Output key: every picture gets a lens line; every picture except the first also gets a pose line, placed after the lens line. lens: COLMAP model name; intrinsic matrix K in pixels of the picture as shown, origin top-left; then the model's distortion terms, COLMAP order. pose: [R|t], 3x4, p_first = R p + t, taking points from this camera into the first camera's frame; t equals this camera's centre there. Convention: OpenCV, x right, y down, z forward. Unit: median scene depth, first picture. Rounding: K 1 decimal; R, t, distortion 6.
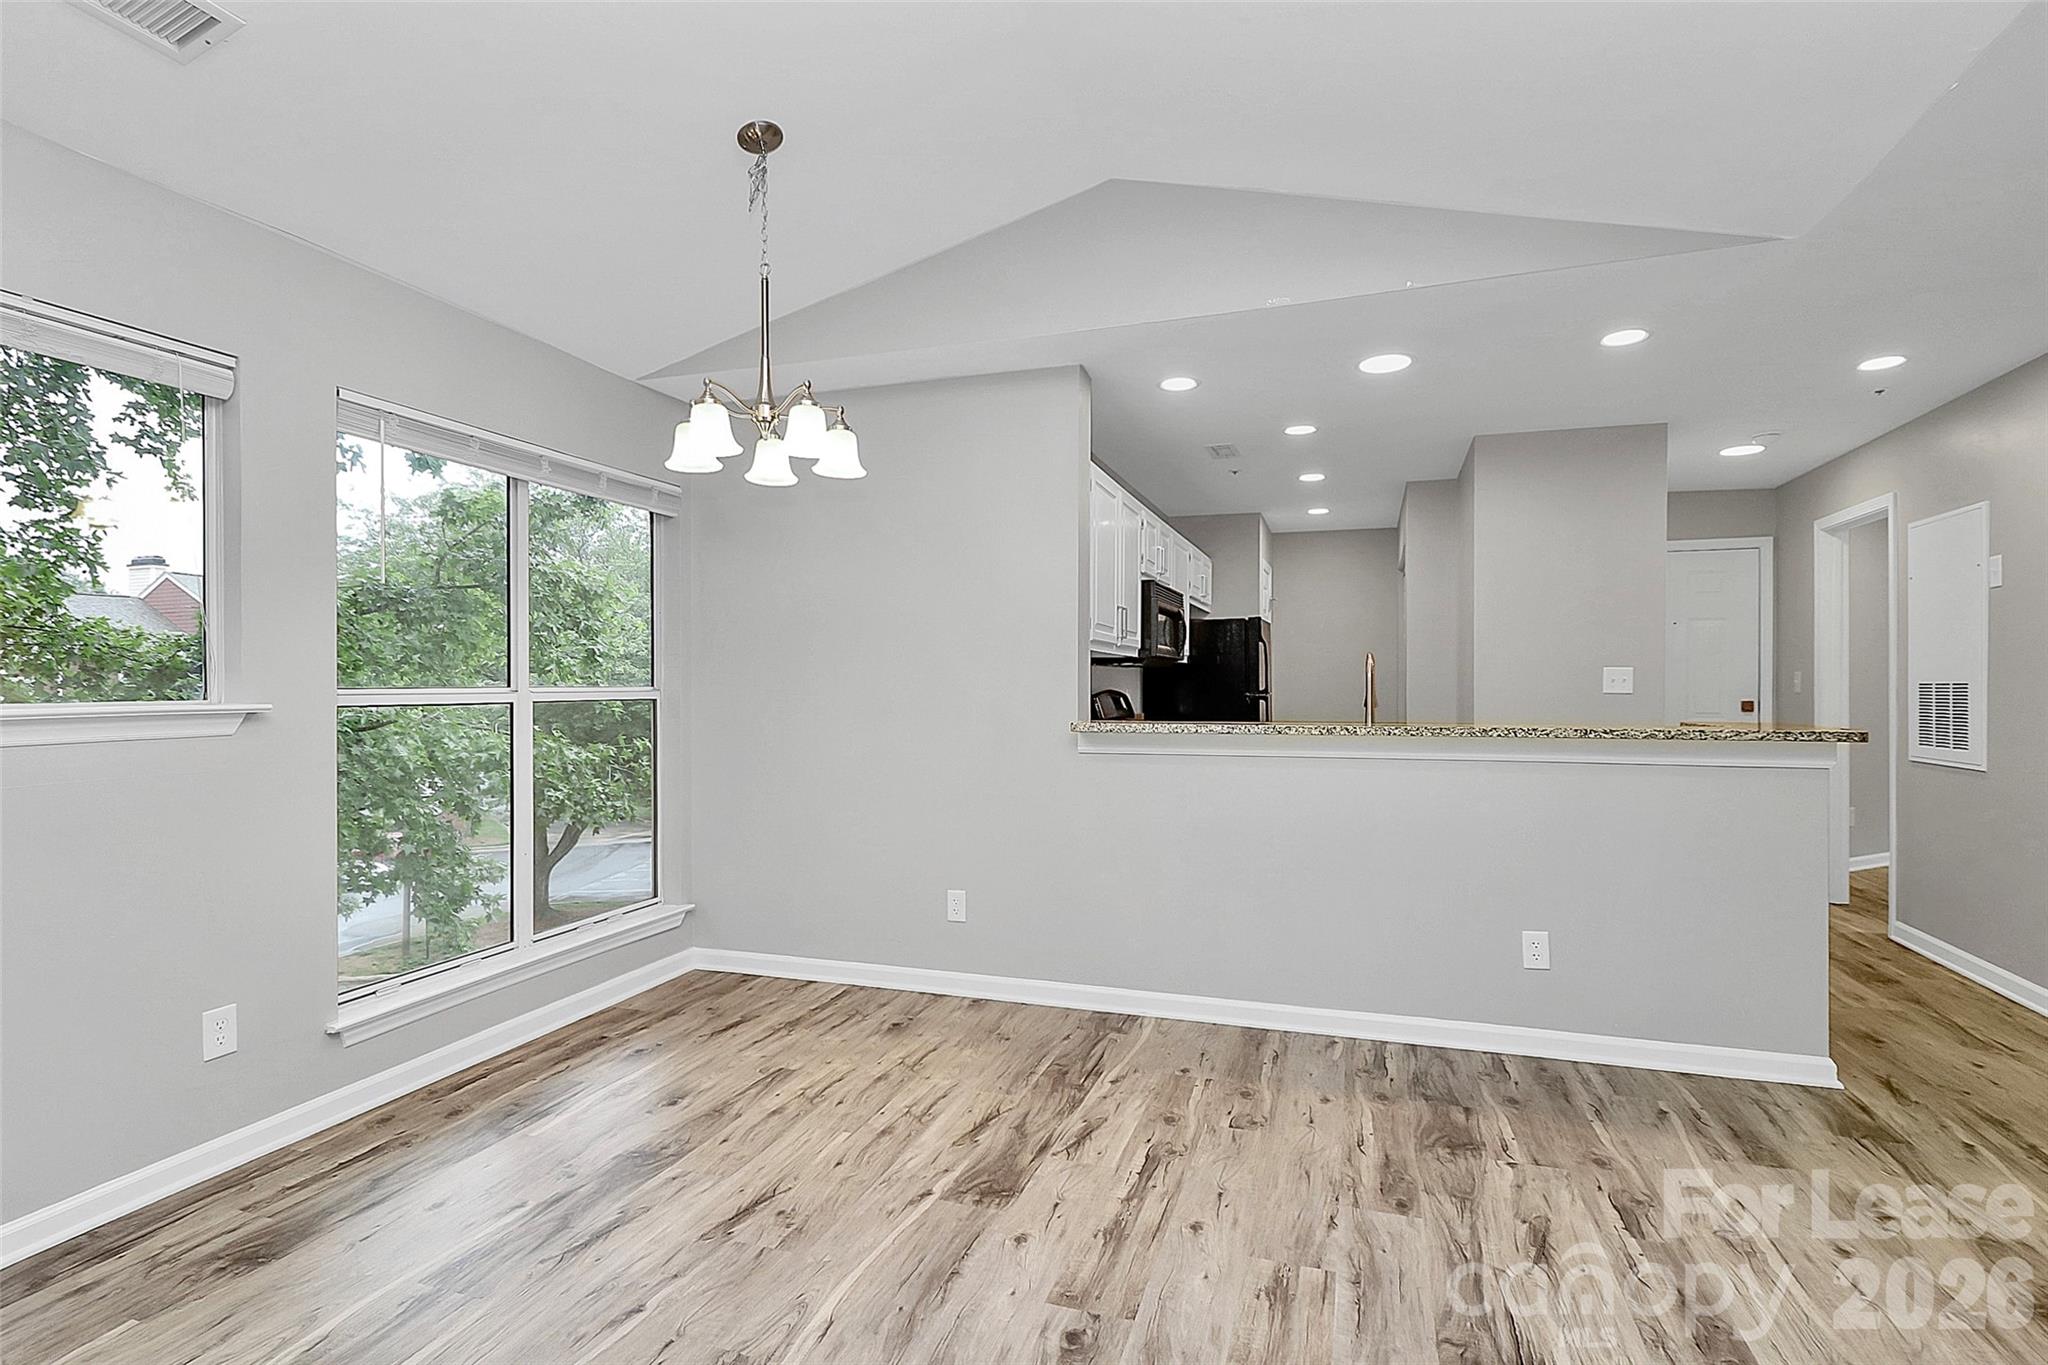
lens RADIAL K [[962.0, 0, 1027.7], [0, 962.0, 707.7], [0, 0, 1]] dist [0.000905, -0.004397]
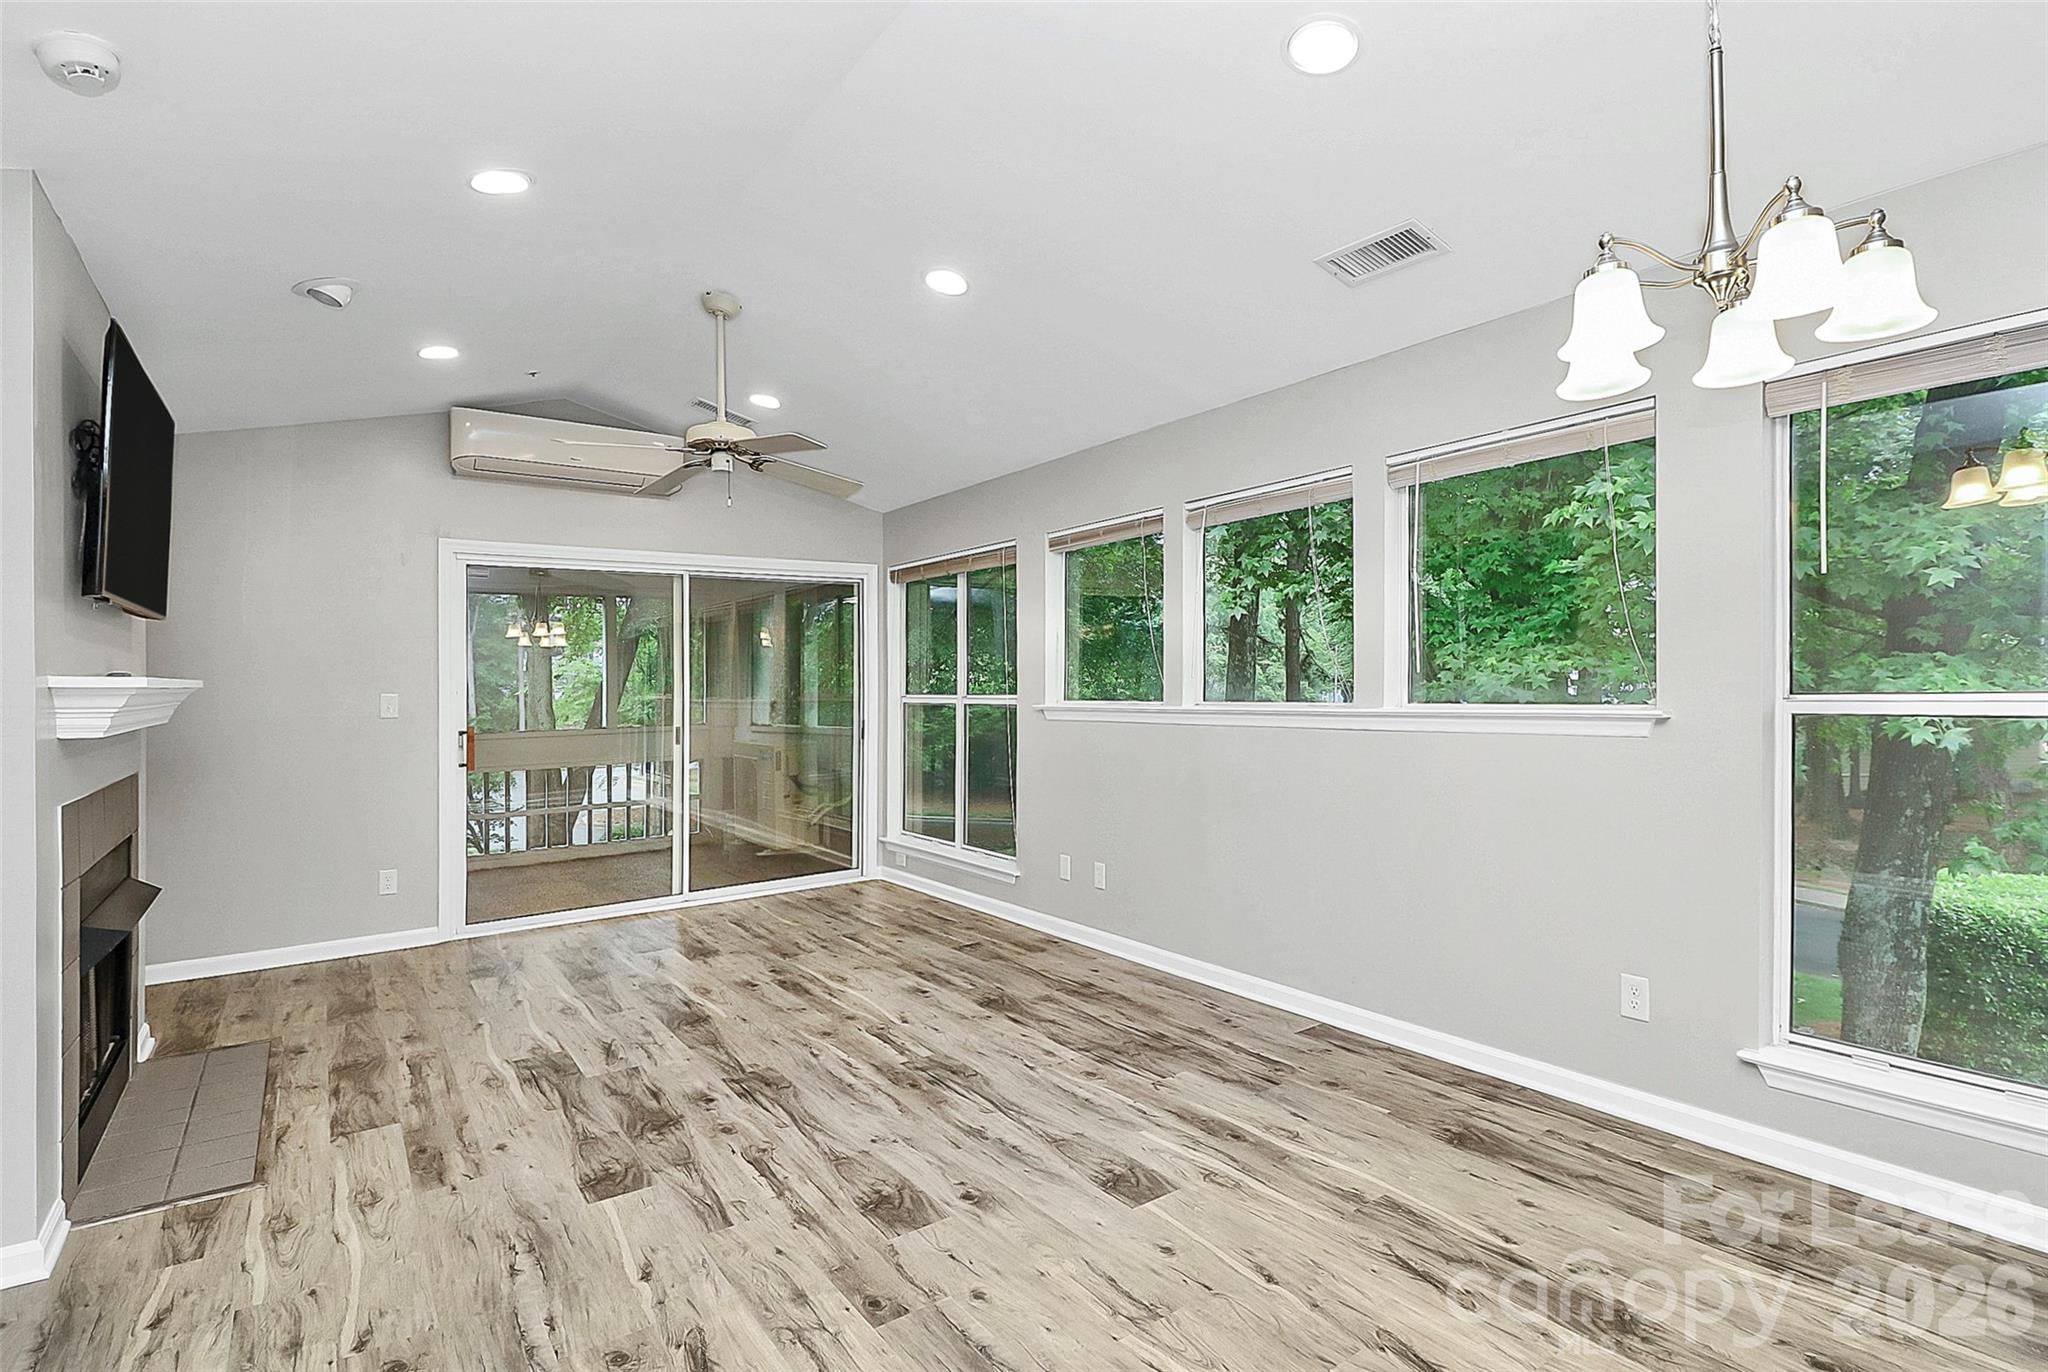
lens RADIAL K [[962.0, 0, 1014.9], [0, 962.0, 642.9], [0, 0, 1]] dist [0.000905, -0.004397]
pose [[-0.571492, -0.010982, -0.820534, 0.339539], [0.012618, 0.999675, -0.022168, -0.042271], [0.820511, -0.023022, -0.571168, 0.706484]]
